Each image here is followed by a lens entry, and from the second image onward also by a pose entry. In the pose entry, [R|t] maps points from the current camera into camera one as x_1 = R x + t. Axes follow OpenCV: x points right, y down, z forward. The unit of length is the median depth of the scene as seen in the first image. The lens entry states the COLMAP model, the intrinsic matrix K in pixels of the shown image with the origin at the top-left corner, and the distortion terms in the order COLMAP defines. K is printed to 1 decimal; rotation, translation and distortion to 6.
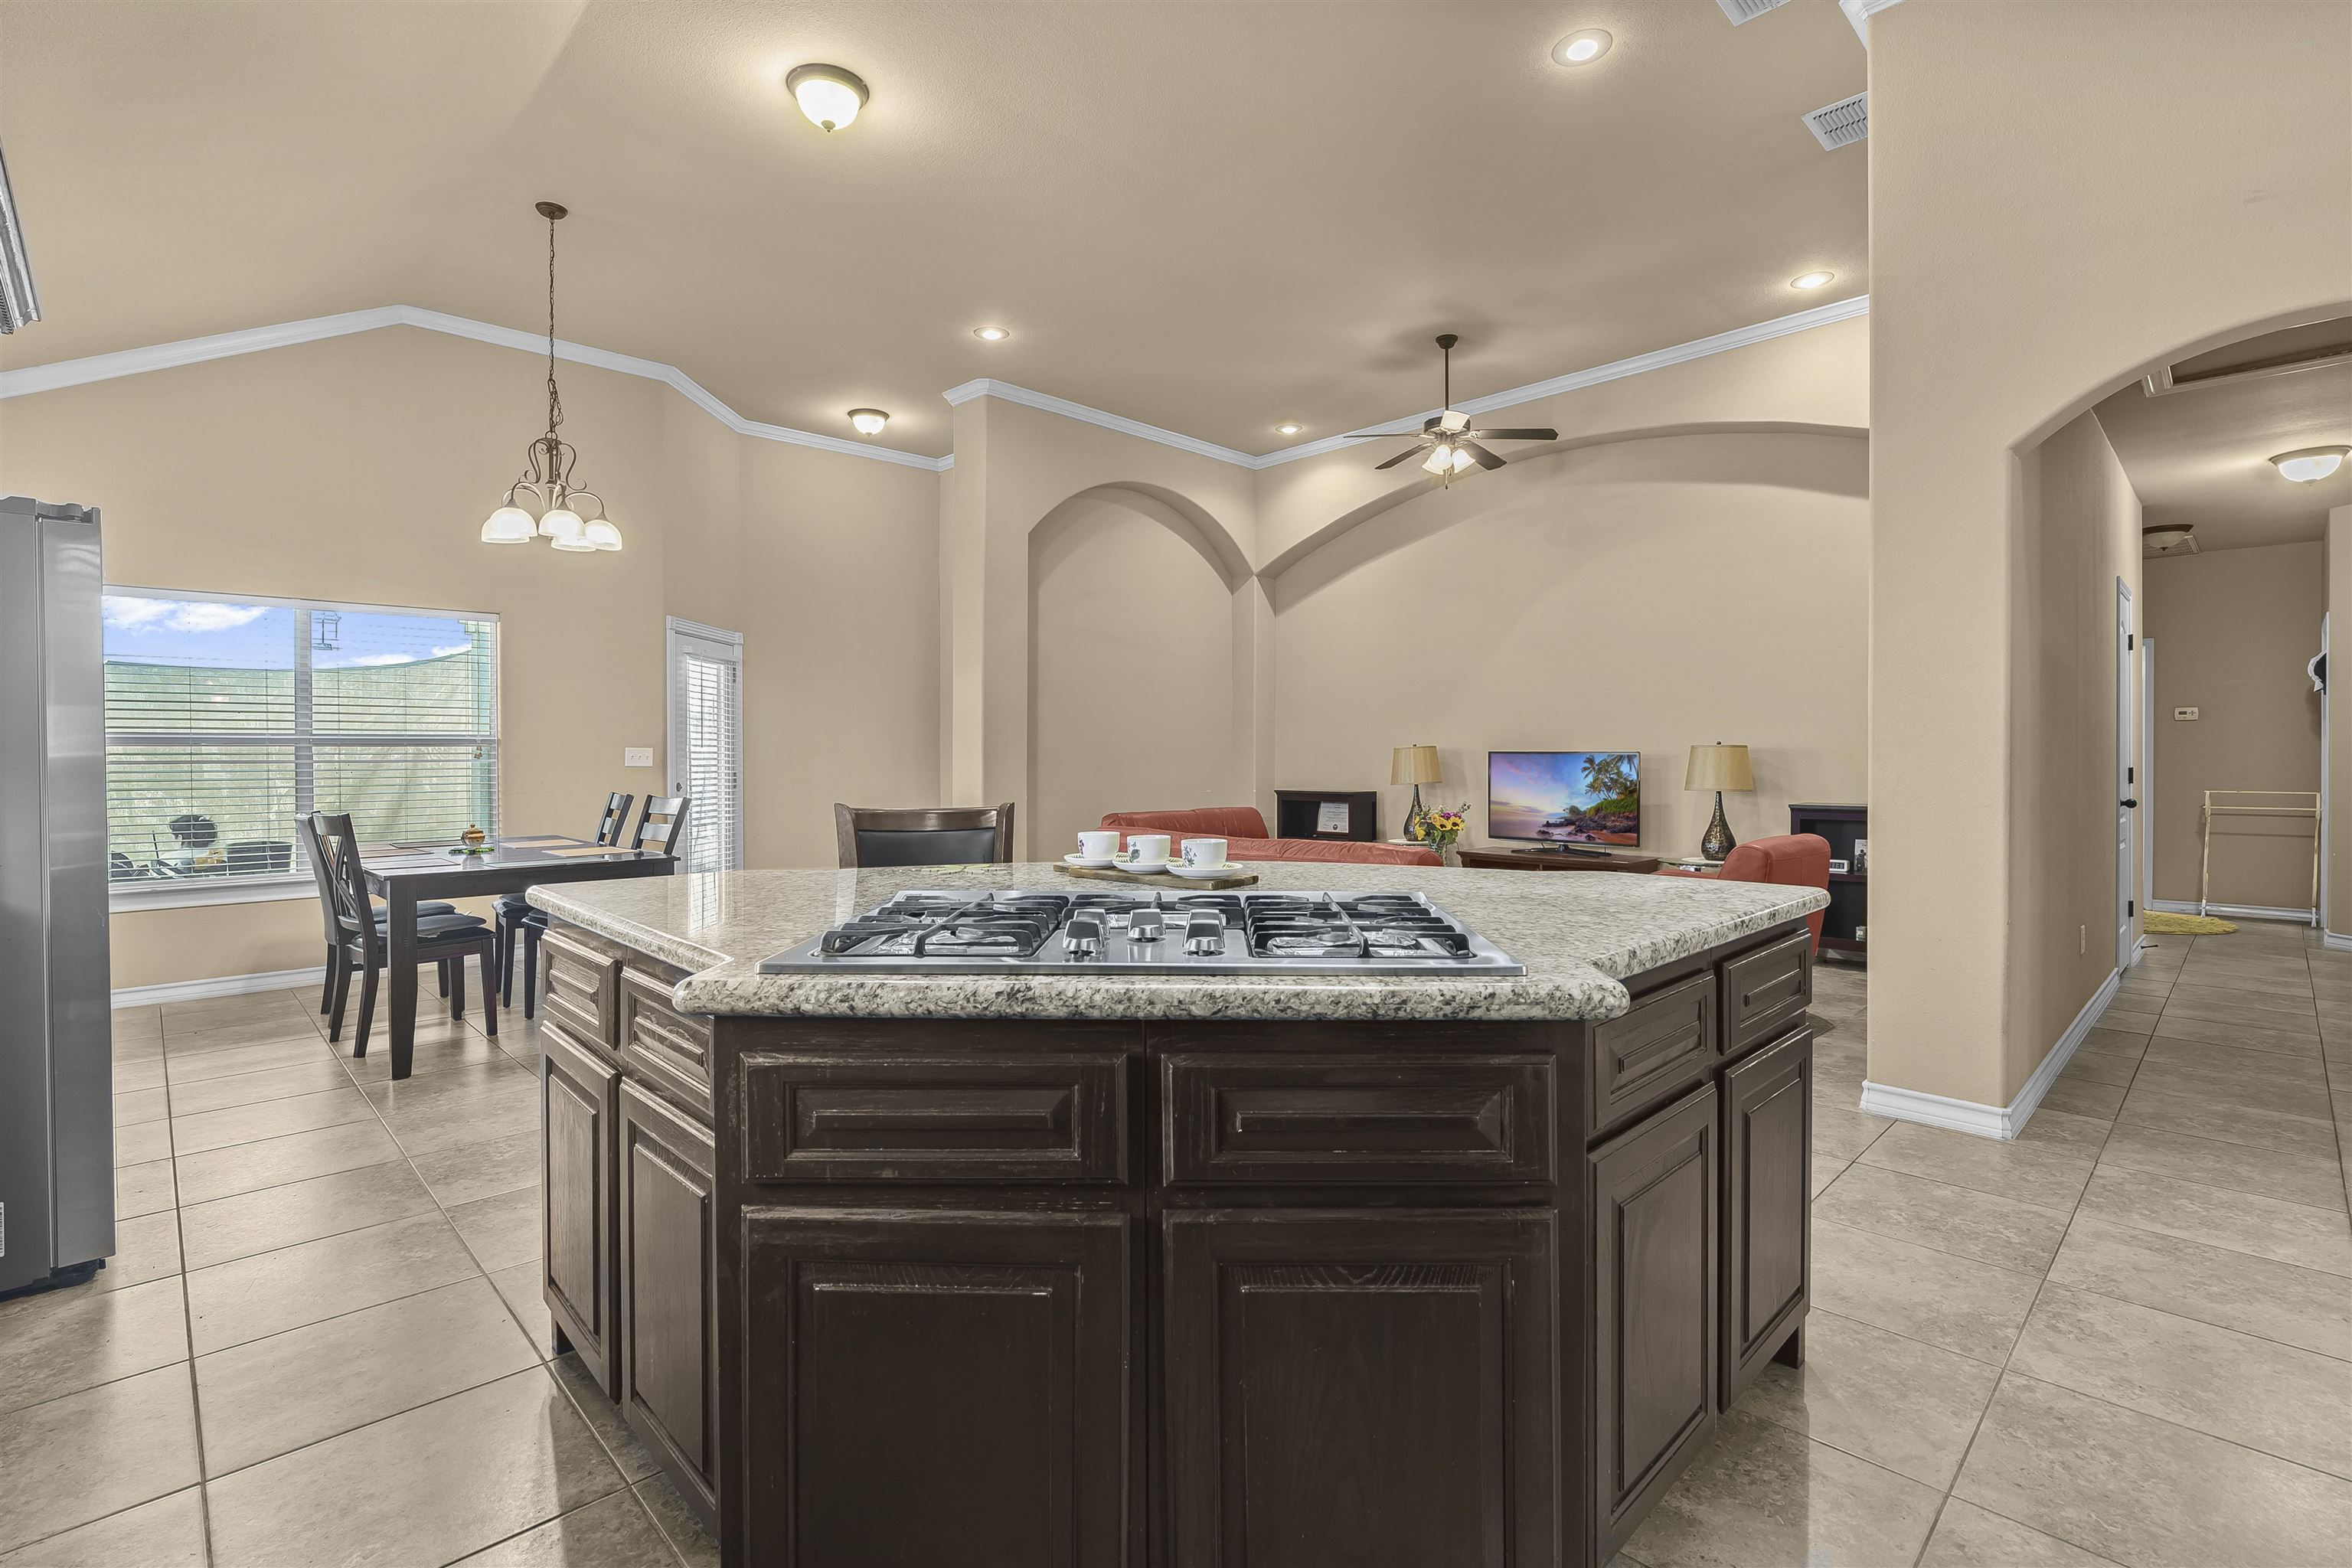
lens RADIAL K [[1079.0, 0, 1179.5], [0, 1079.0, 766.5], [0, 0, 1]] dist [-0.009954, 0.000190]
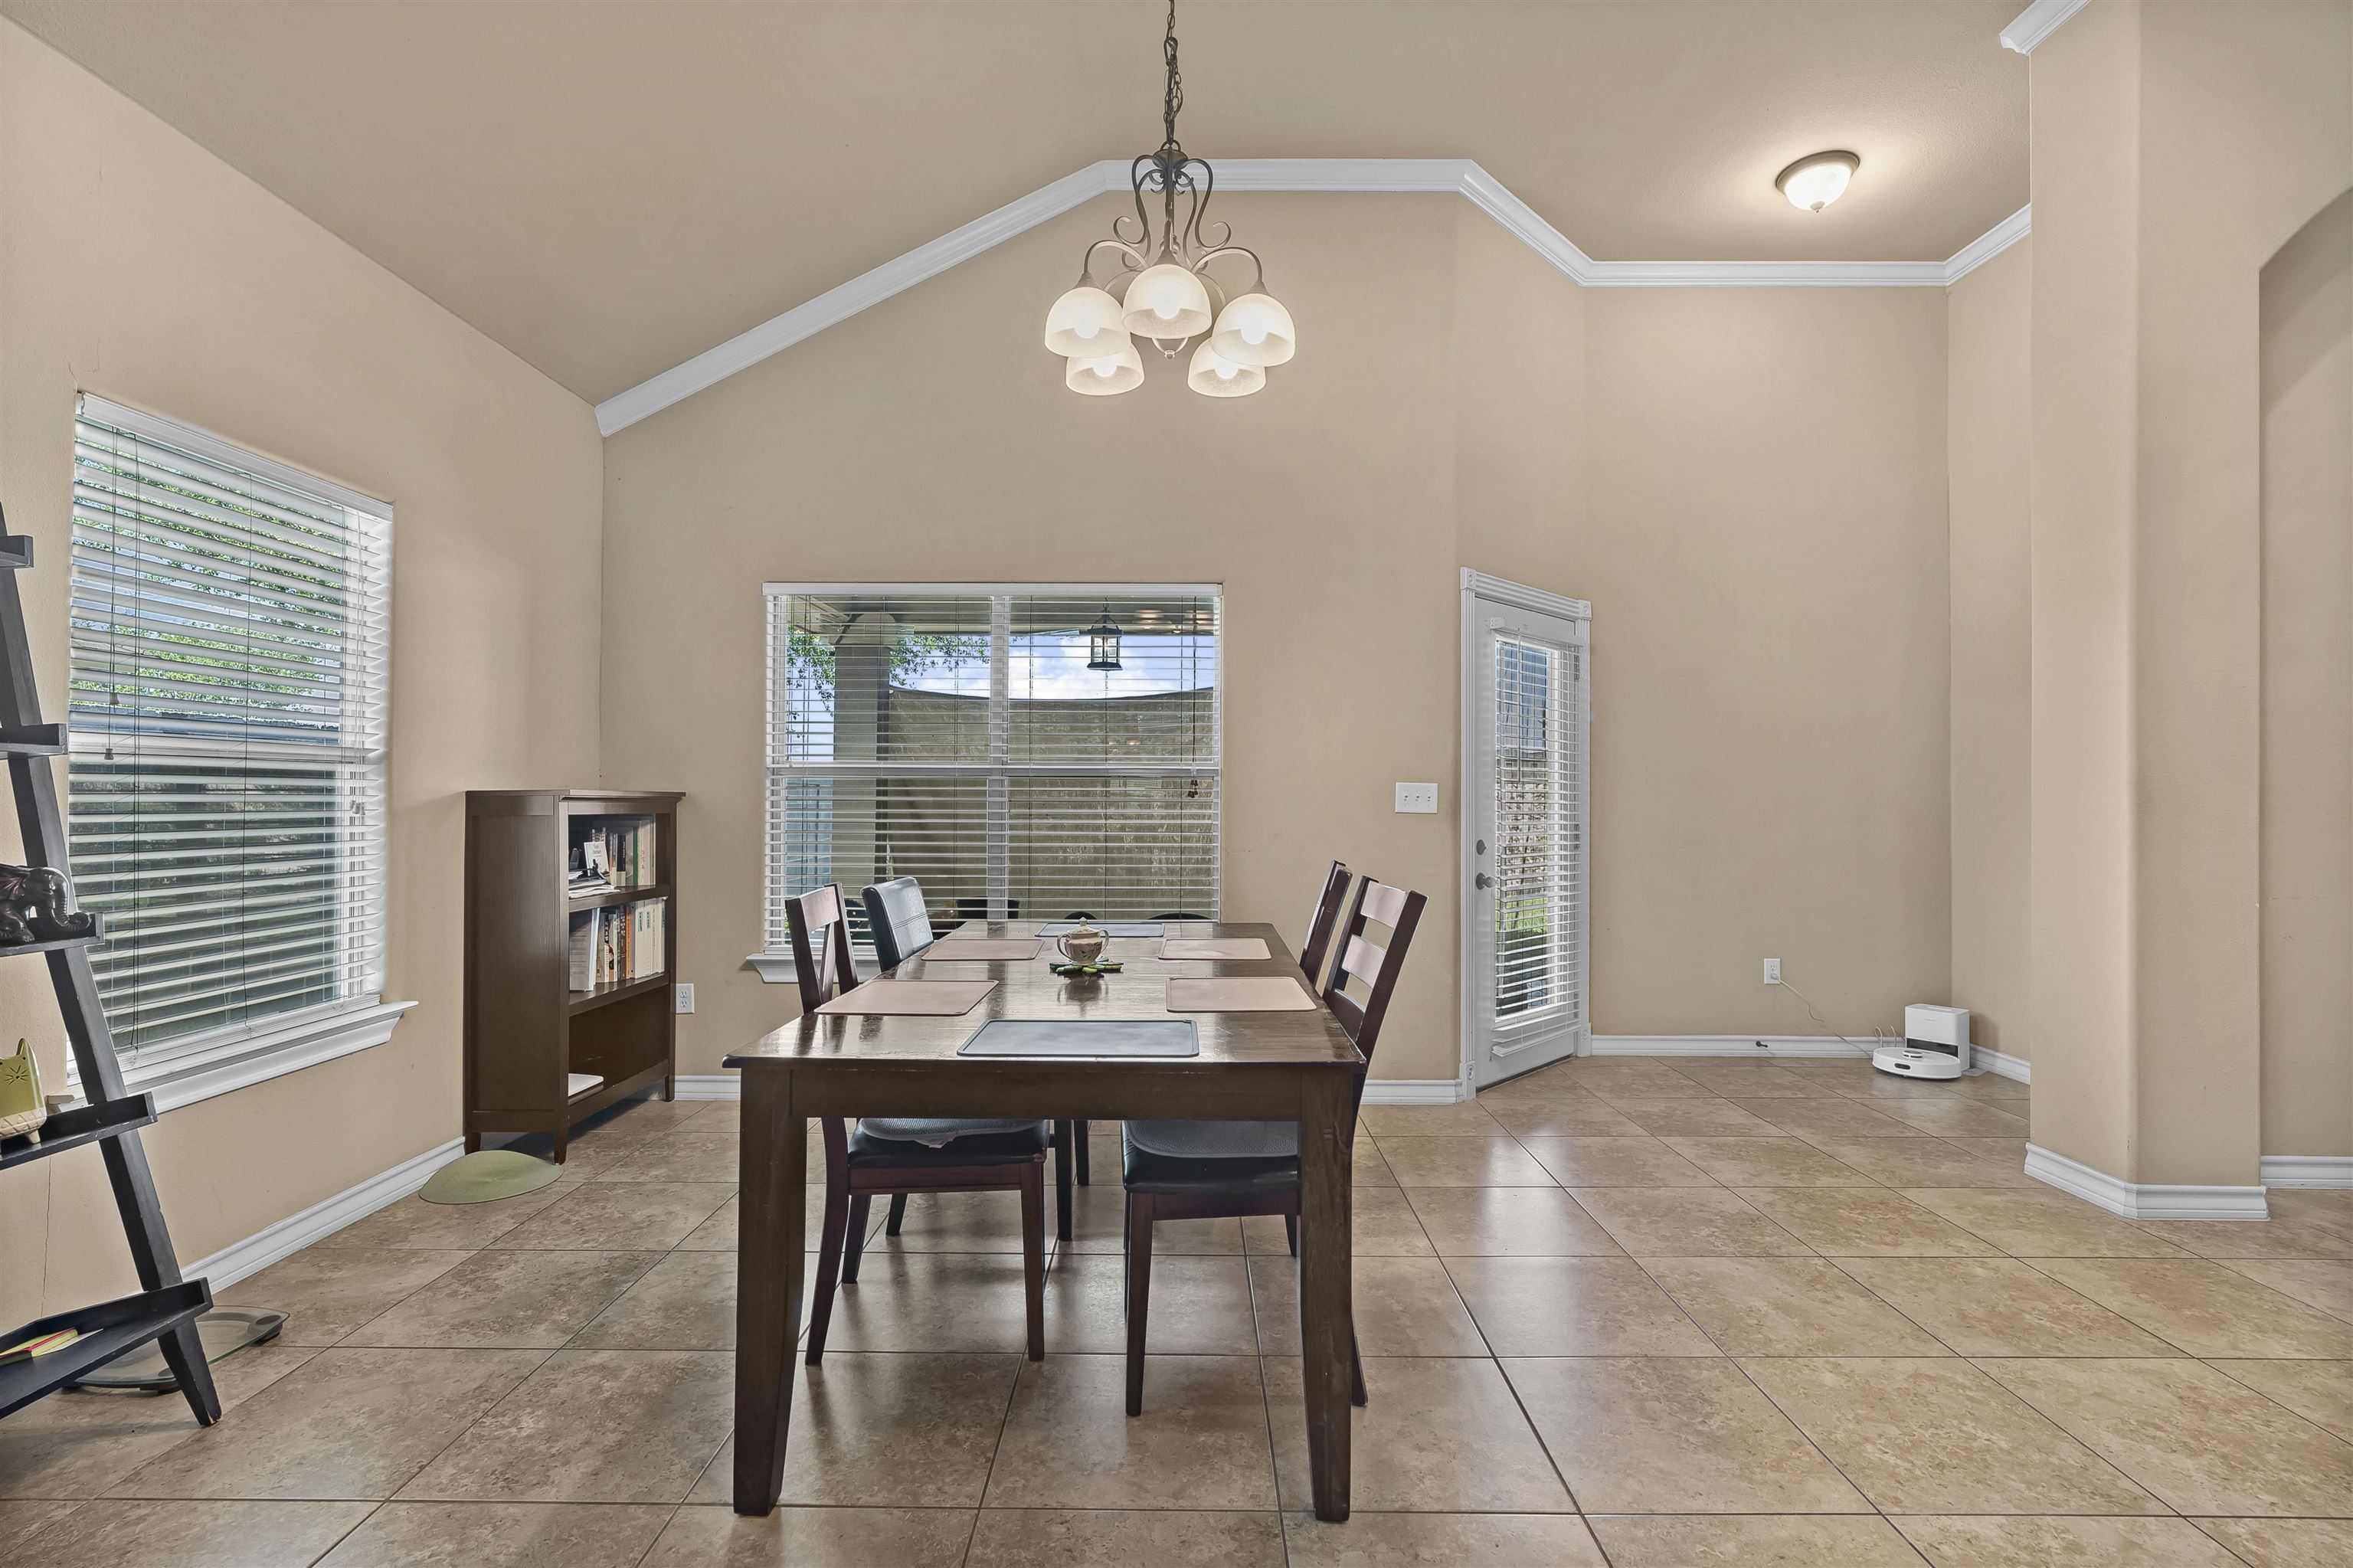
lens RADIAL K [[1052.7, 0, 1176.5], [0, 1052.7, 784.0], [0, 0, 1]] dist [-0.013983, 0.000174]
pose [[0.708188, -0.004470, -0.706010, -0.460354], [-0.013485, 0.999712, -0.019856, -0.007217], [0.705895, 0.023582, 0.707923, 1.265490]]
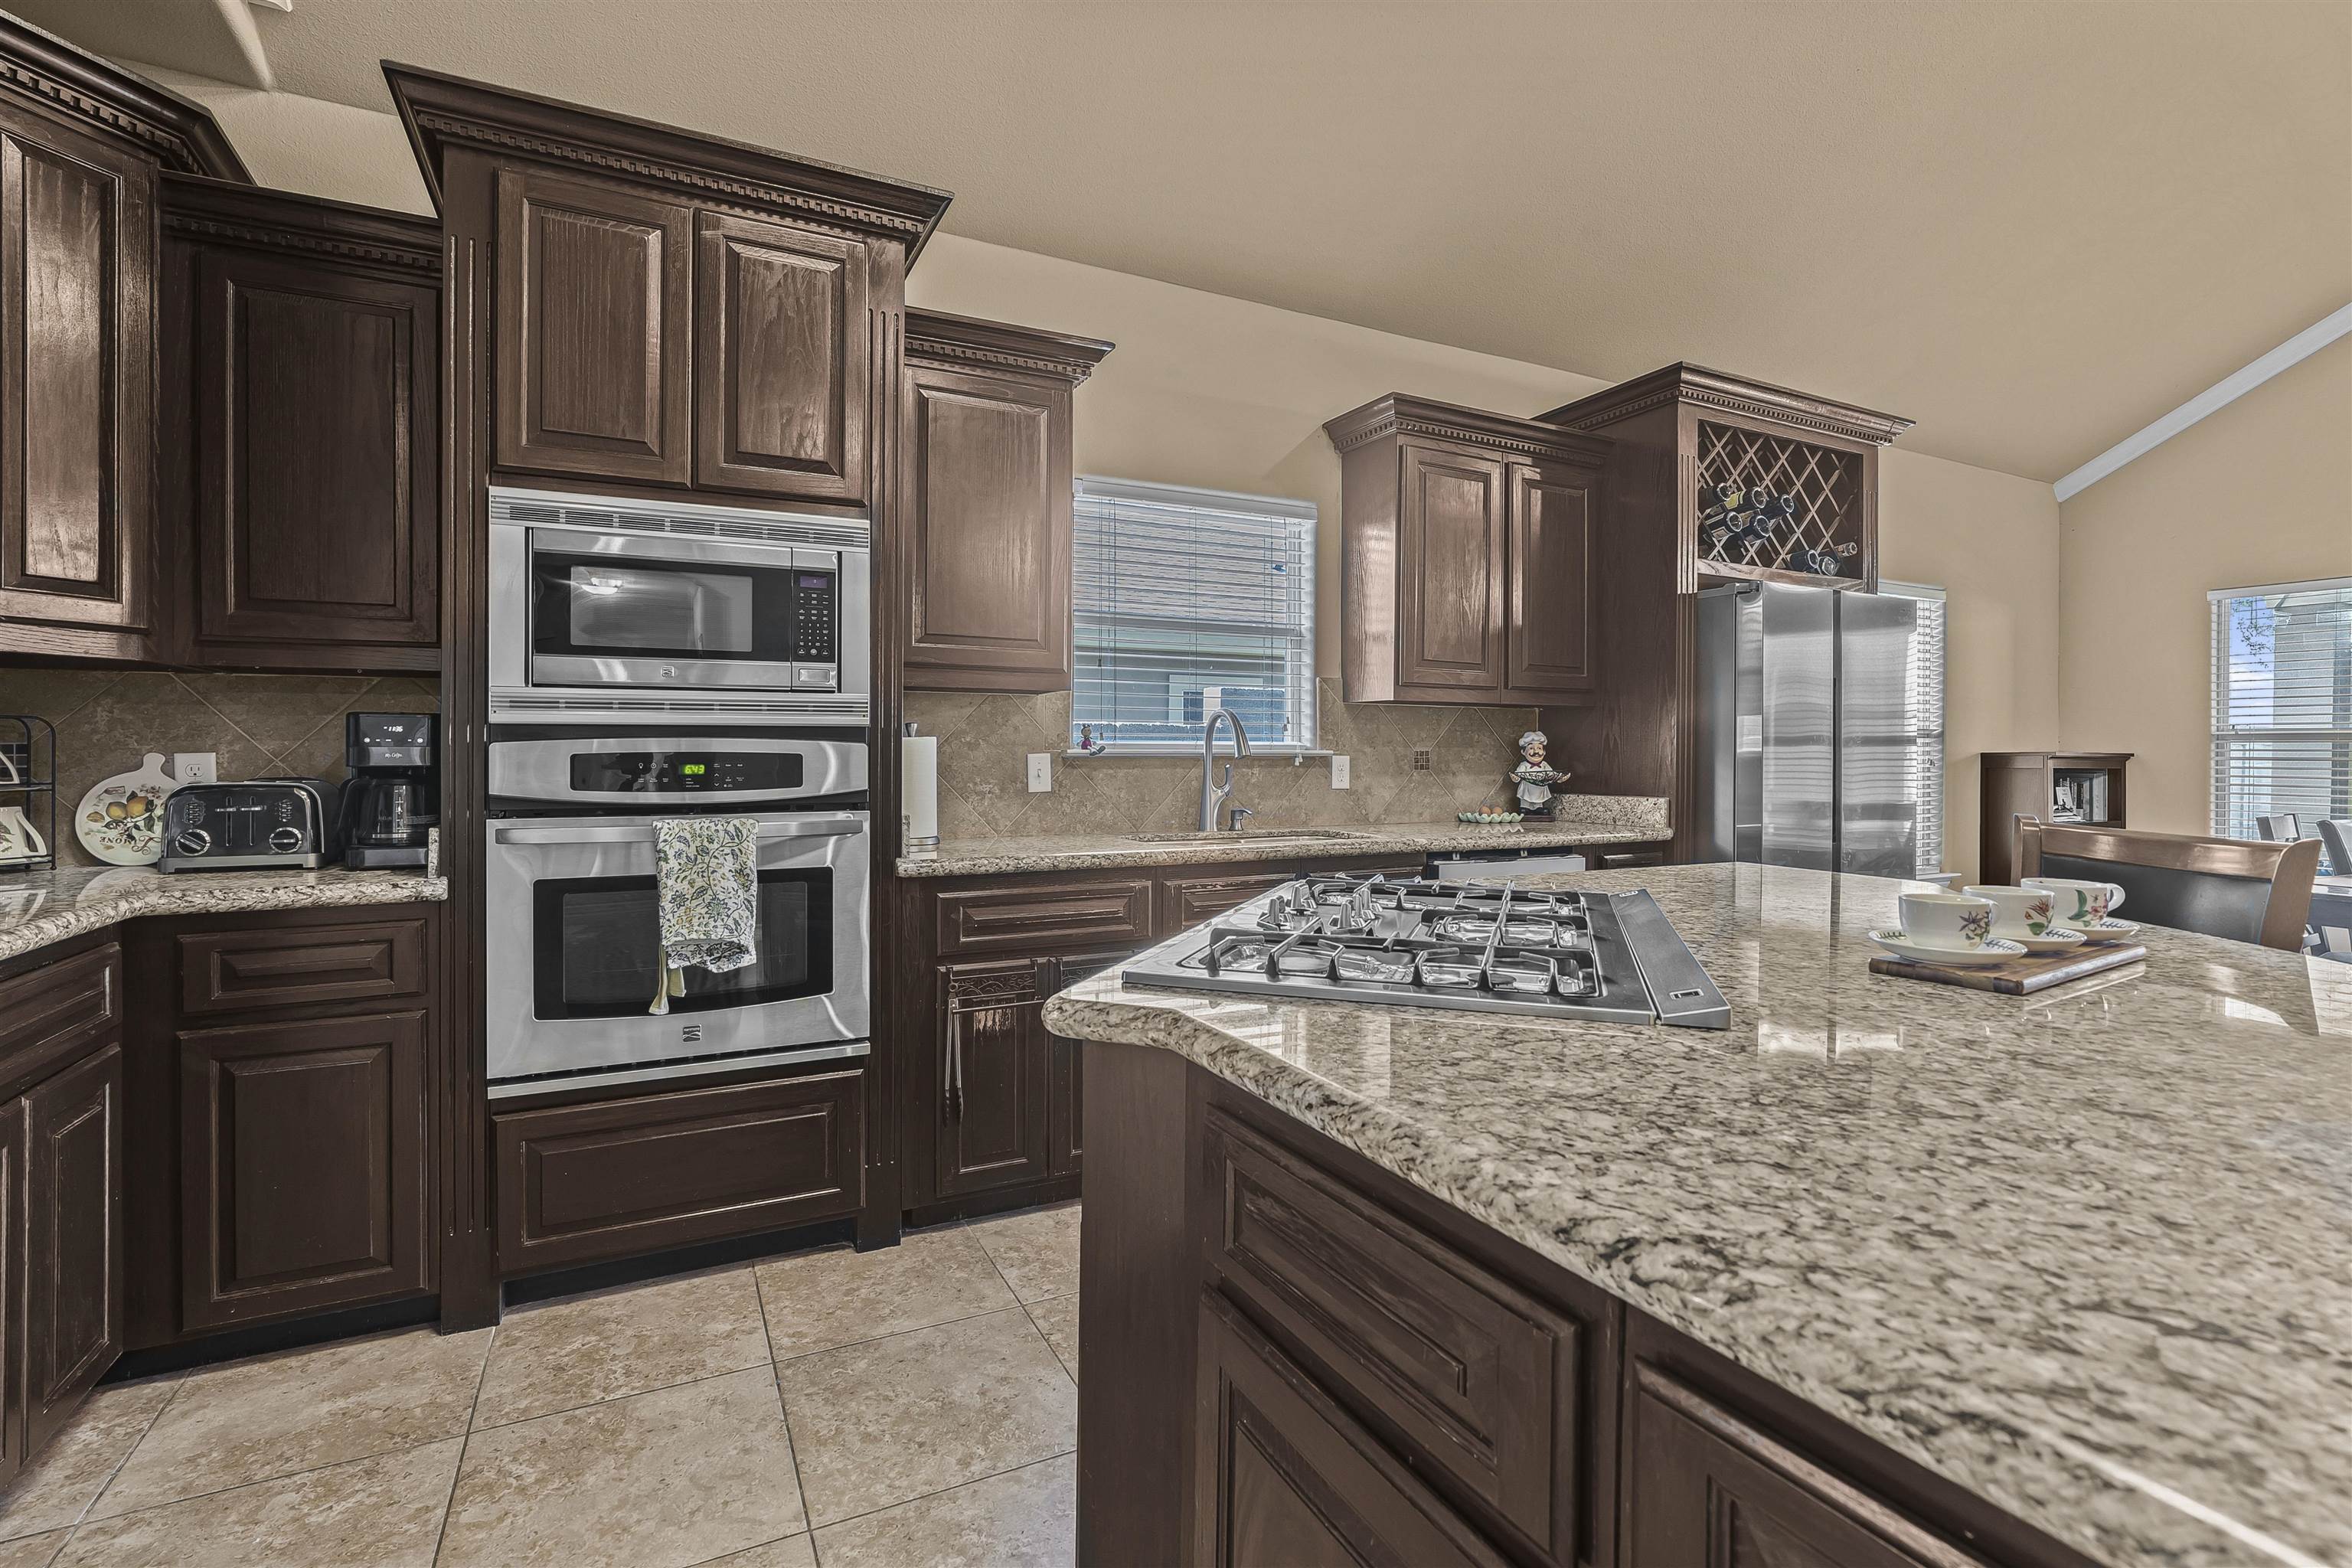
lens RADIAL K [[1082.8, 0, 1184.7], [0, 1082.8, 740.1], [0, 0, 1]] dist [0.000782, 0.000123]
pose [[-0.305168, -0.007966, -0.952265, 0.606168], [-0.012421, 0.999913, -0.004384, -0.007738], [0.952218, 0.010490, -0.305240, 0.685358]]
